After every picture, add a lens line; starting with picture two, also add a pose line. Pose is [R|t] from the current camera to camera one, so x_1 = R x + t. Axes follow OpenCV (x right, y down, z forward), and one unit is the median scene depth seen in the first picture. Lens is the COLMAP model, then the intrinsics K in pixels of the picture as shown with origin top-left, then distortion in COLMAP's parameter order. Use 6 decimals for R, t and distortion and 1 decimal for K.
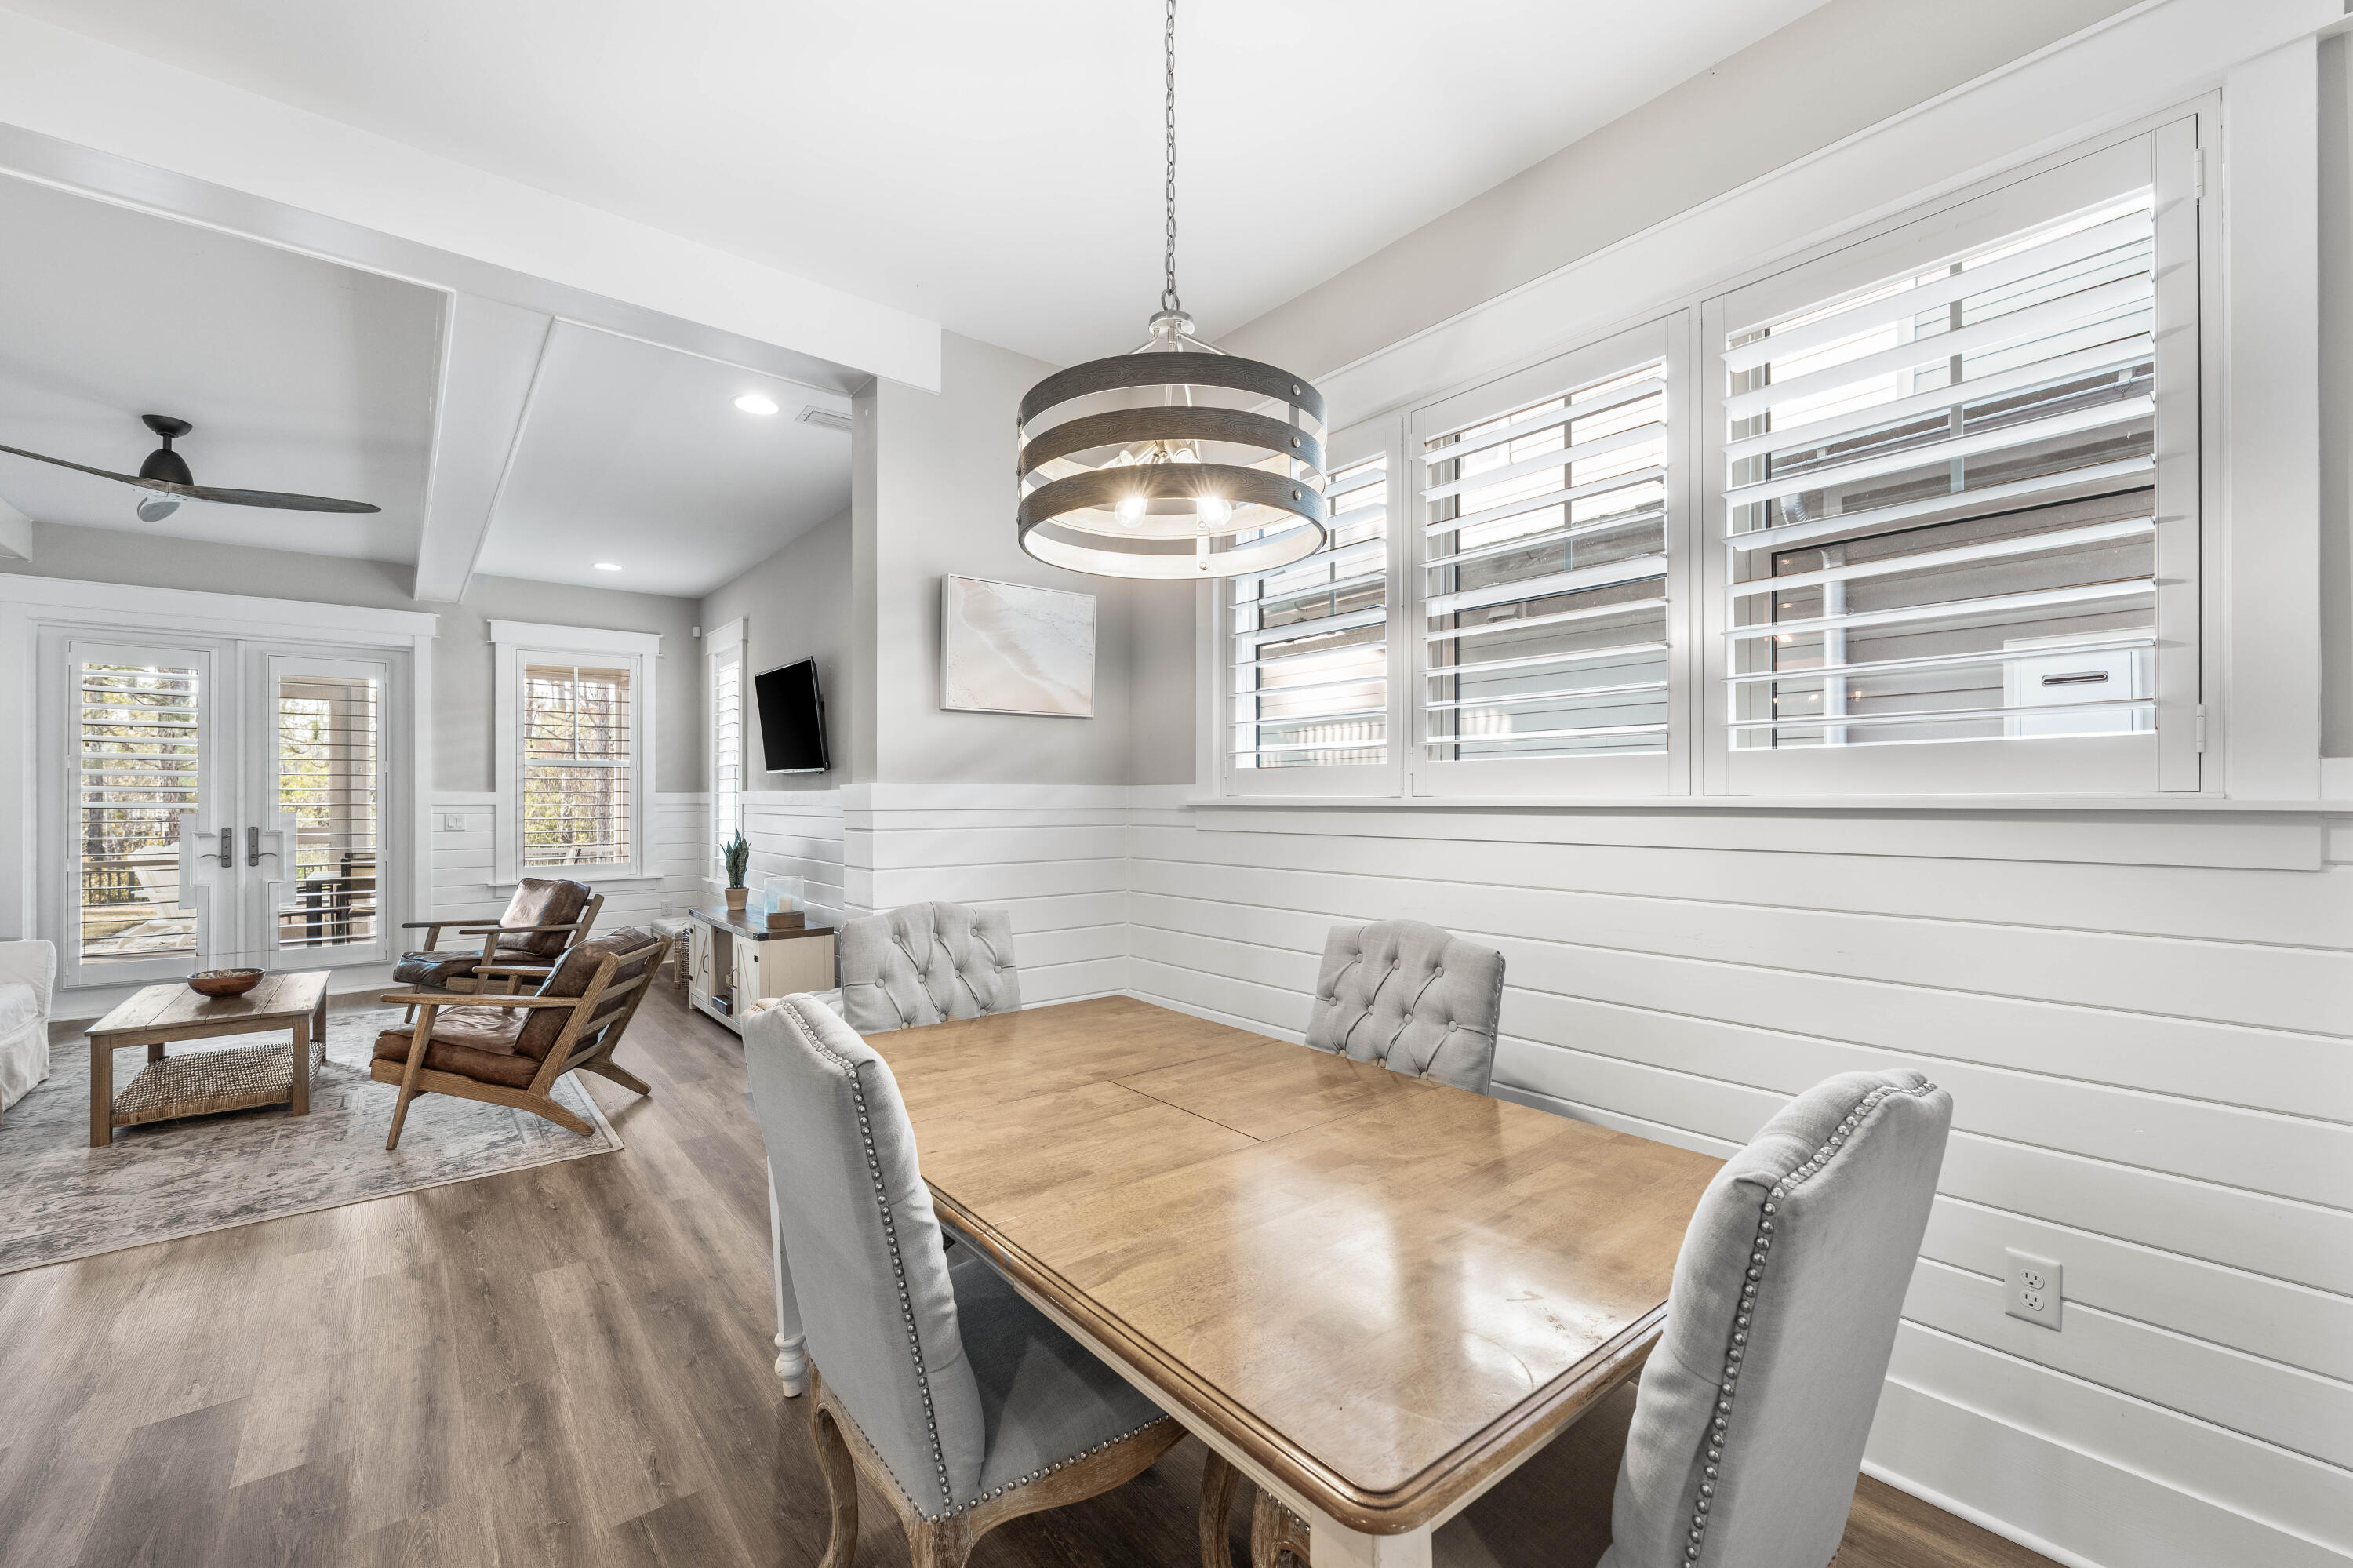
lens RADIAL K [[993.0, 0, 1180.0], [0, 993.0, 789.7], [0, 0, 1]] dist [0.001915, 0.000267]
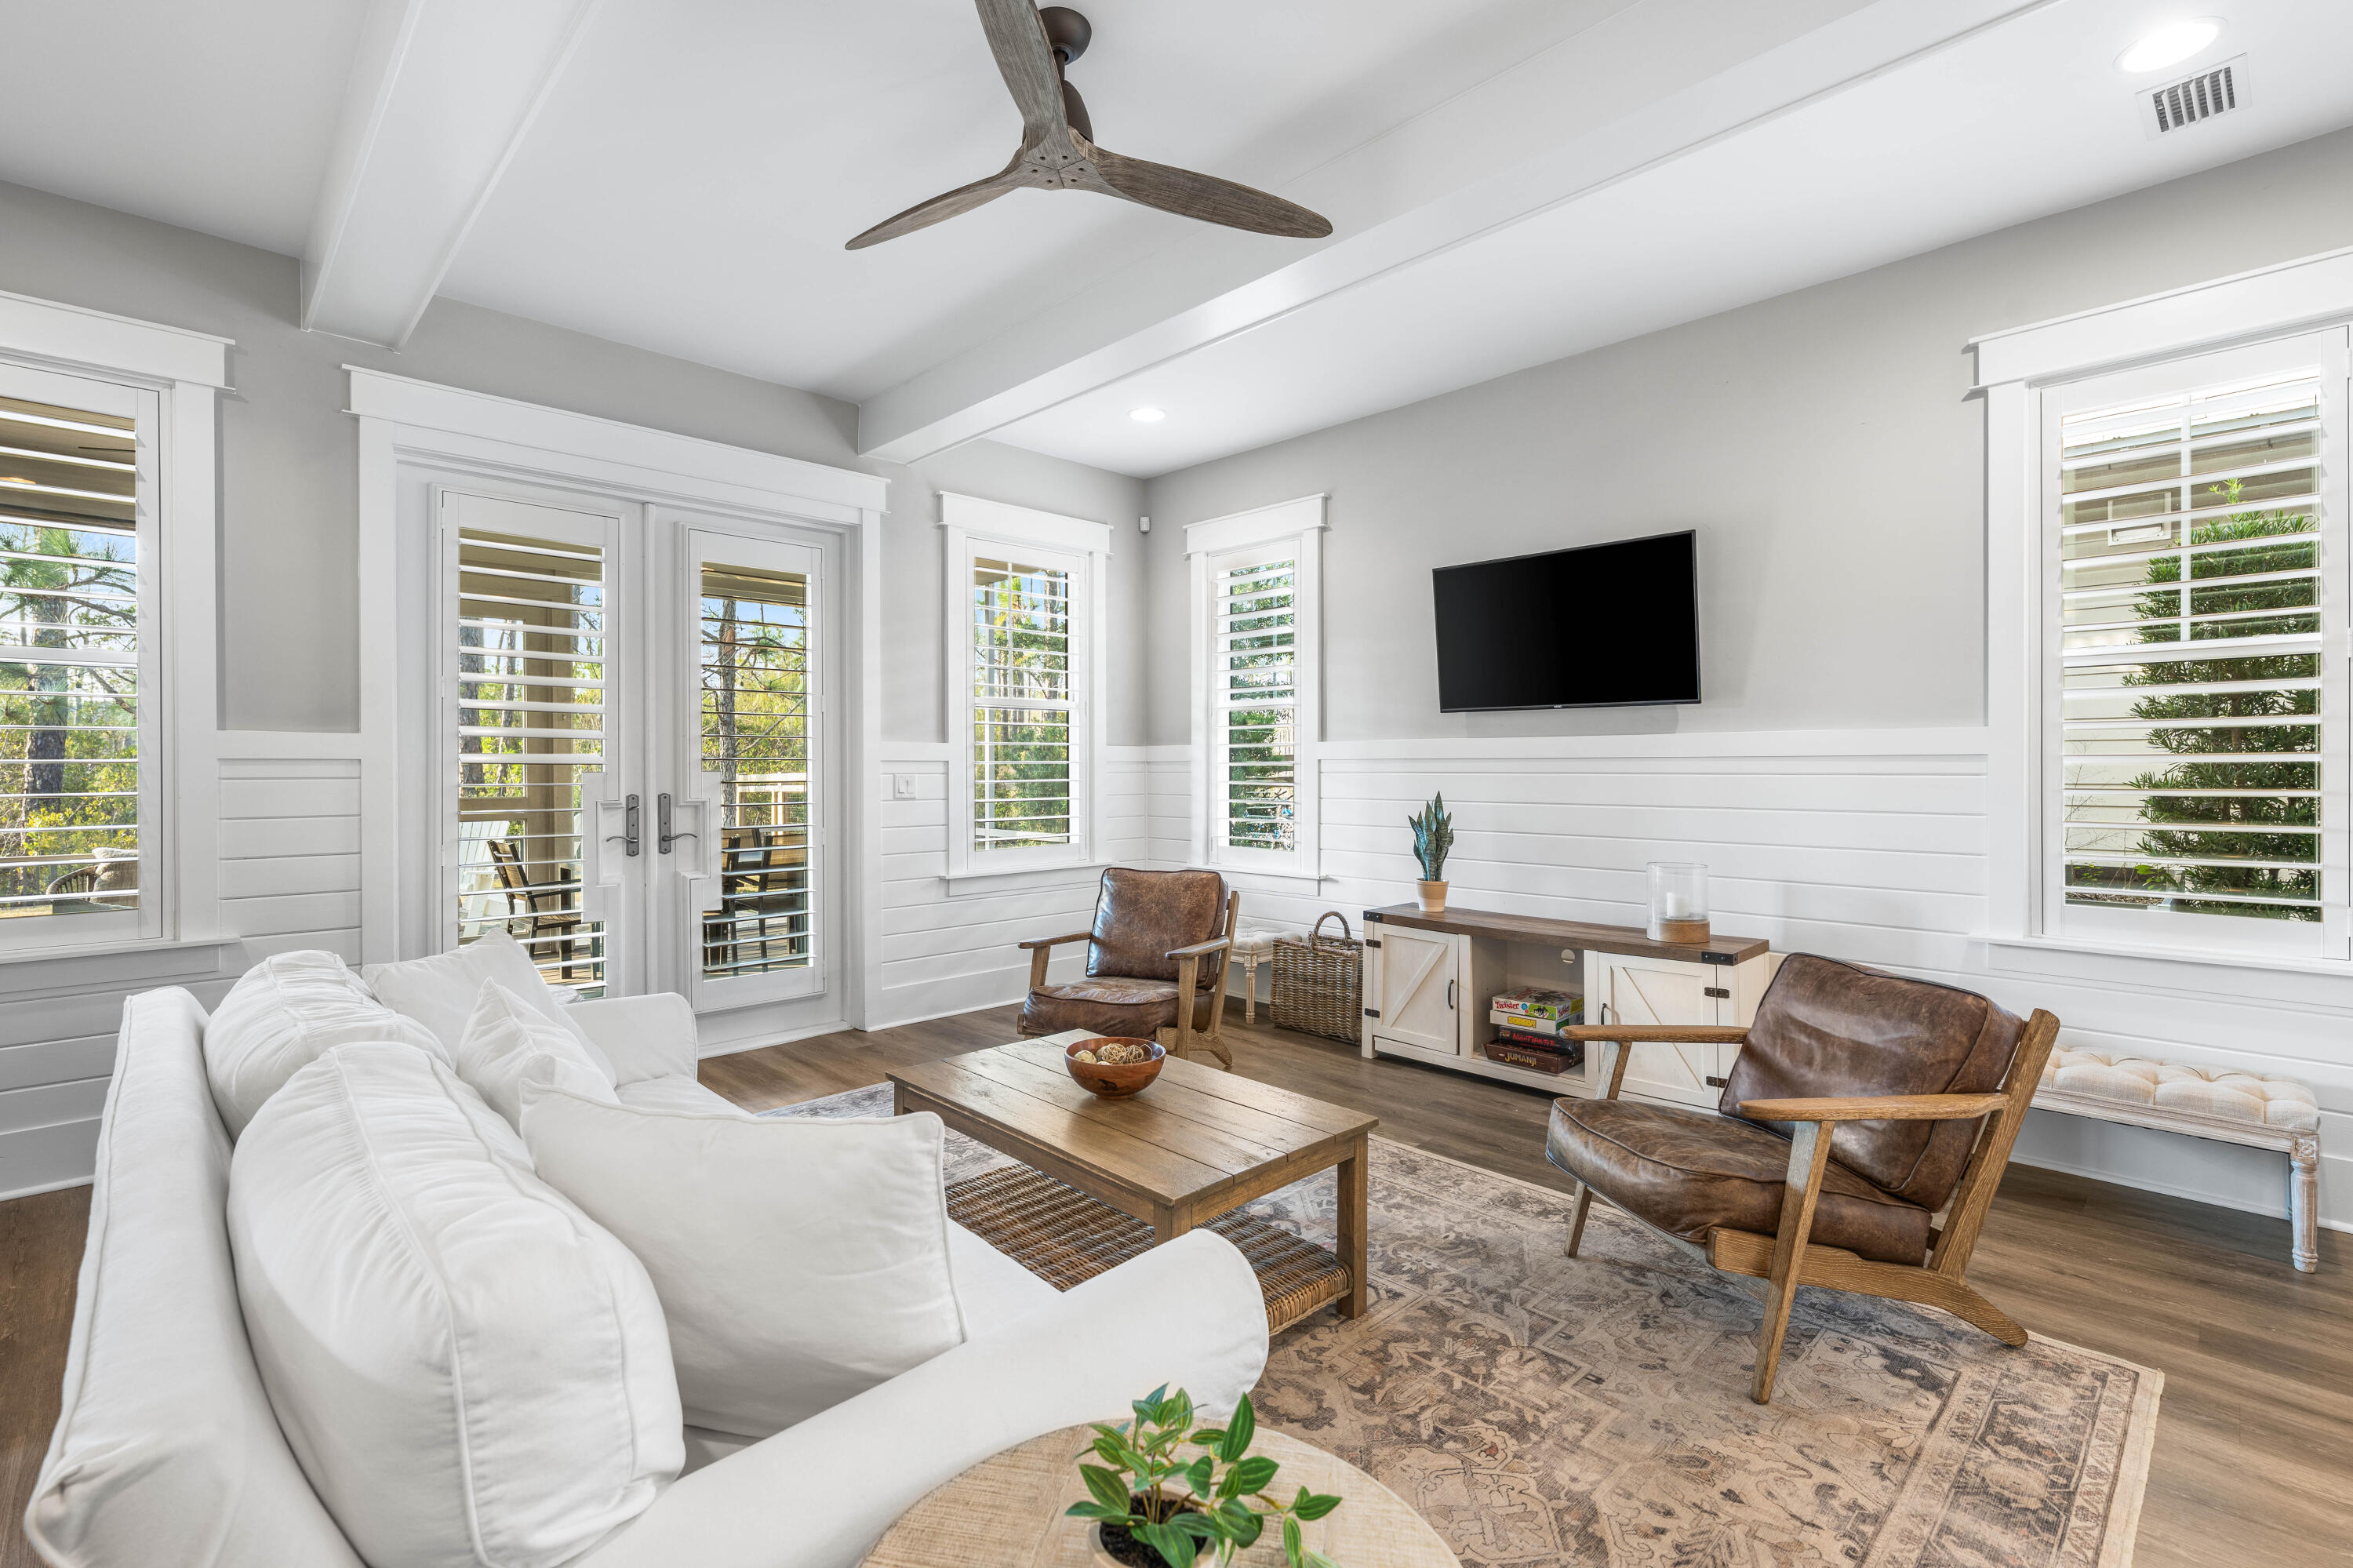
lens RADIAL K [[1049.6, 0, 1159.1], [0, 1049.6, 771.9], [0, 0, 1]] dist [0.002643, 0.000368]
pose [[0.995242, -0.003591, 0.097366, -0.677650], [0.002599, 0.999943, 0.010313, 0.017162], [-0.097398, -0.010011, 0.995195, 0.288738]]
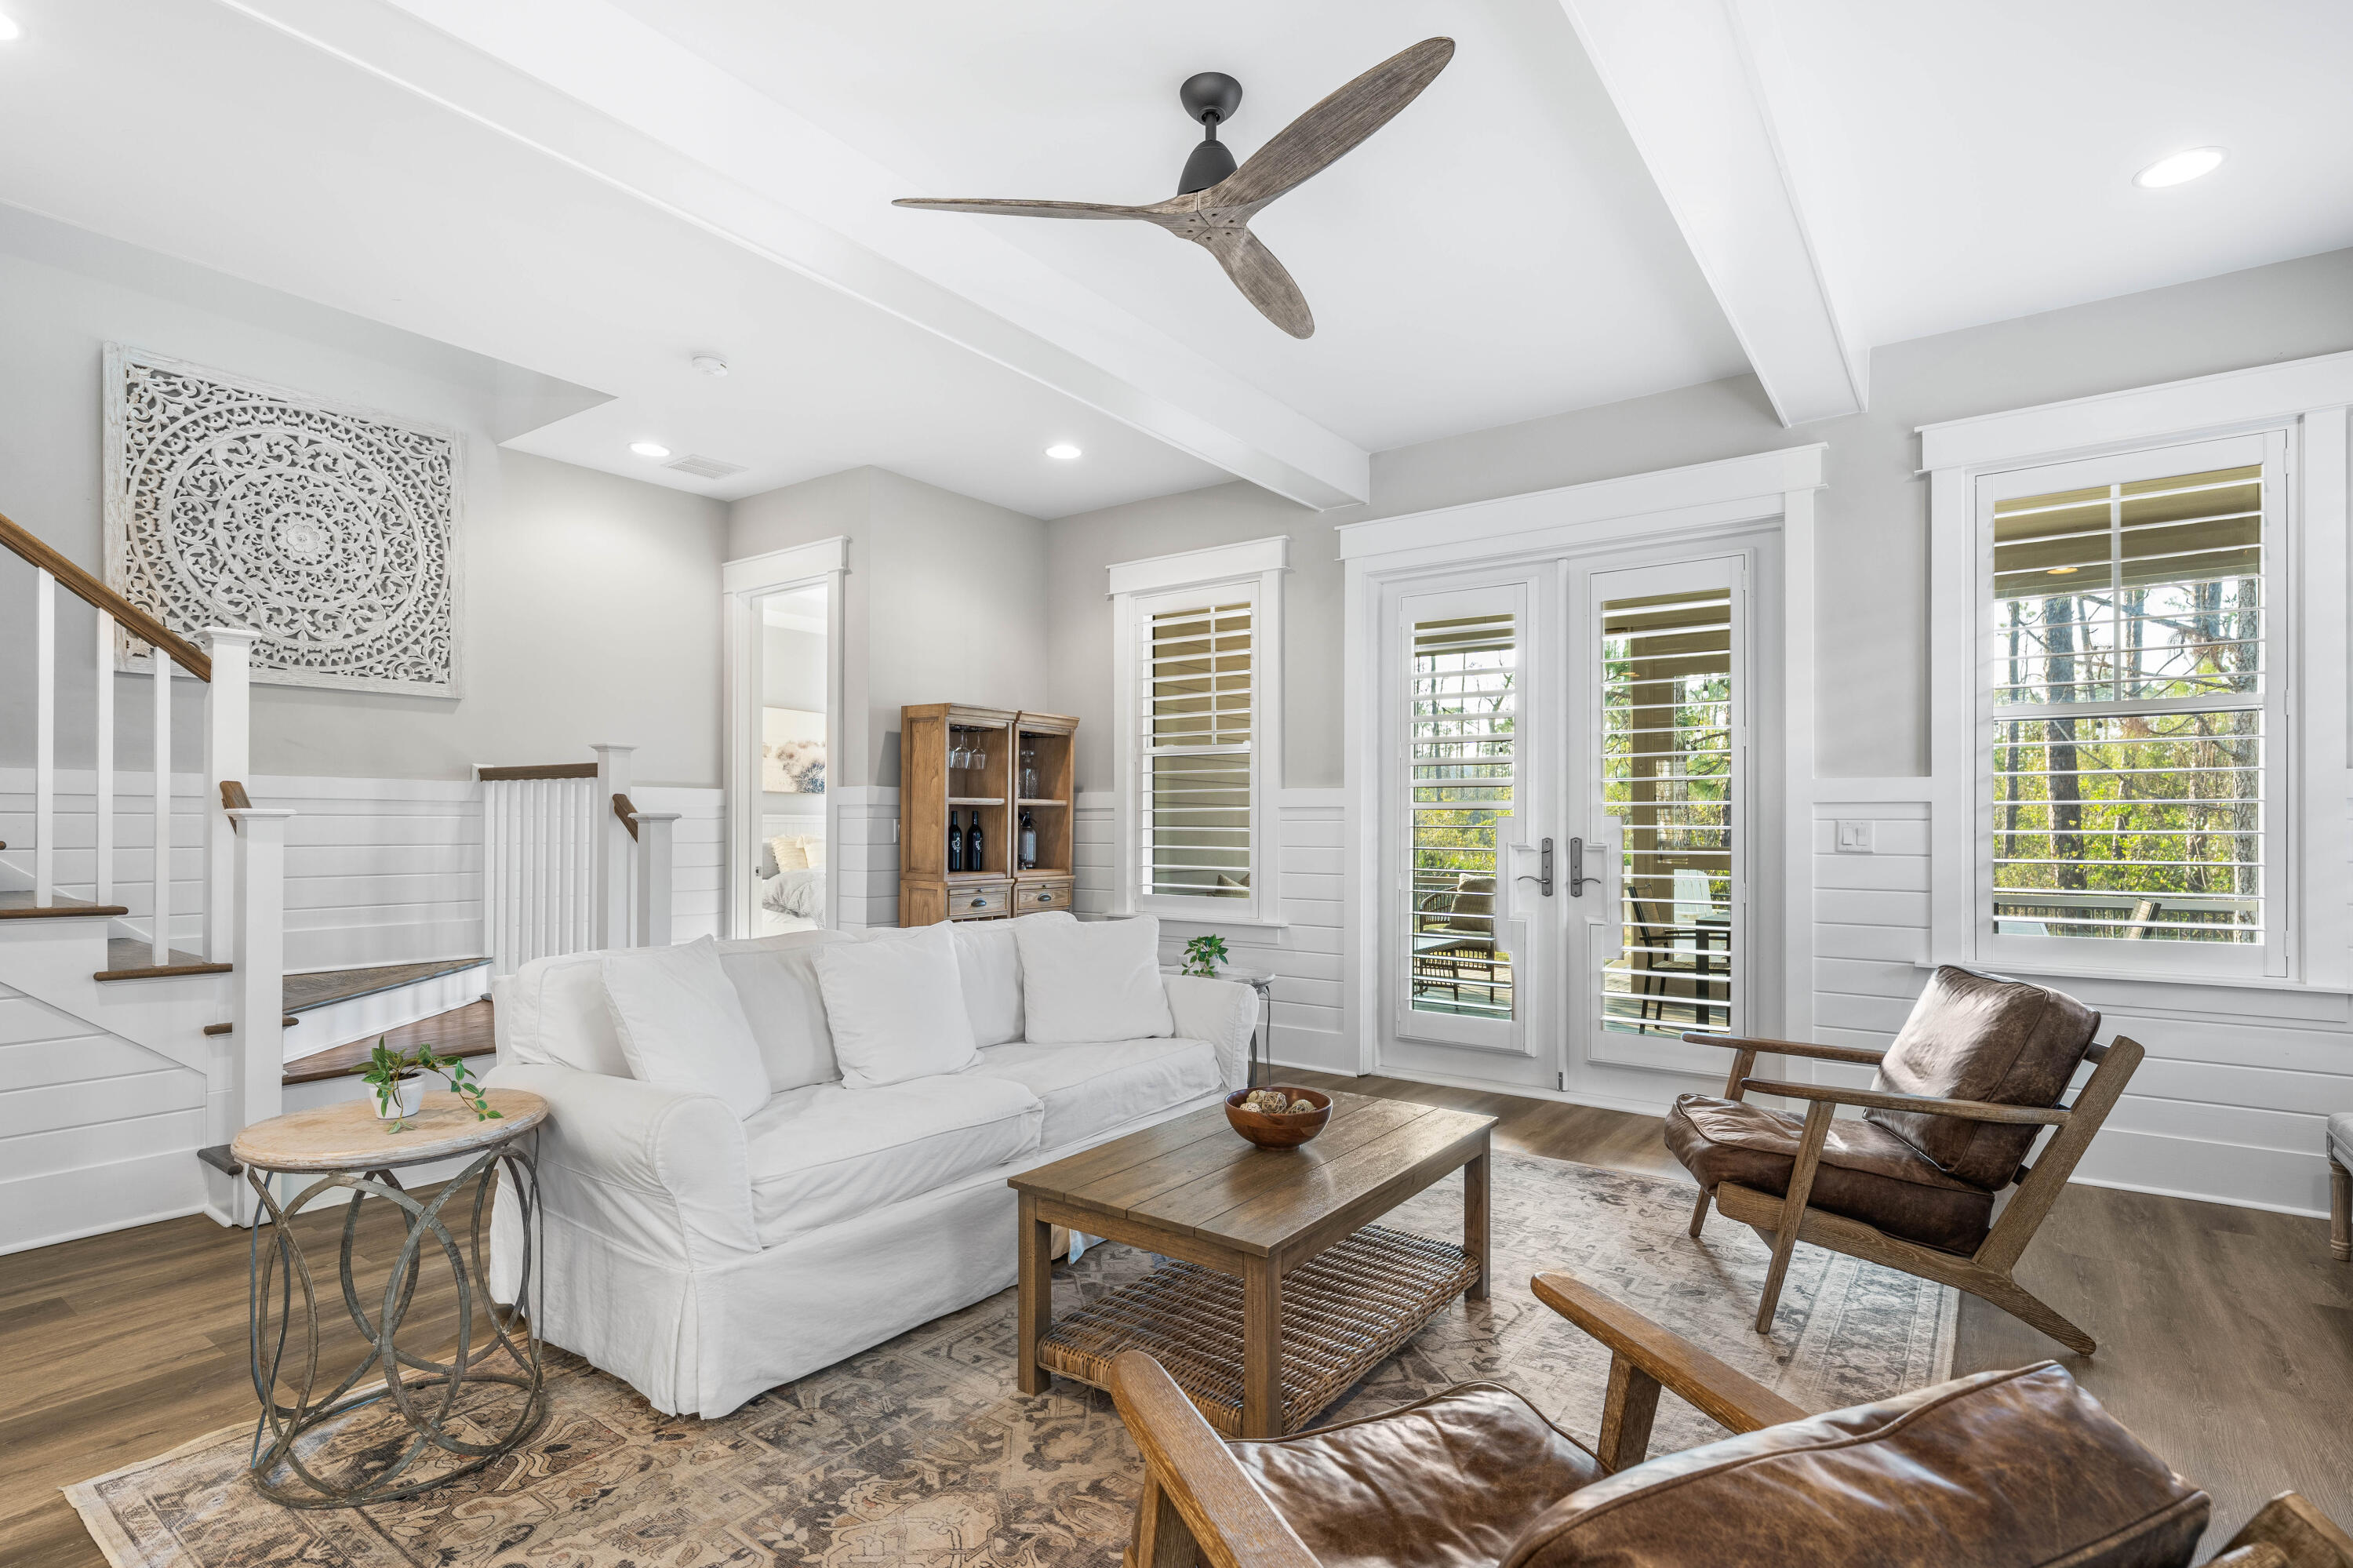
lens RADIAL K [[1134.5, 0, 1180.3], [0, 1134.5, 826.4], [0, 0, 1]] dist [0.002983, 0.000269]
pose [[0.269113, 0.000860, -0.963108, -0.274113], [0.002639, 0.999995, 0.001631, 0.027774], [0.963105, -0.002981, 0.269109, 0.542491]]
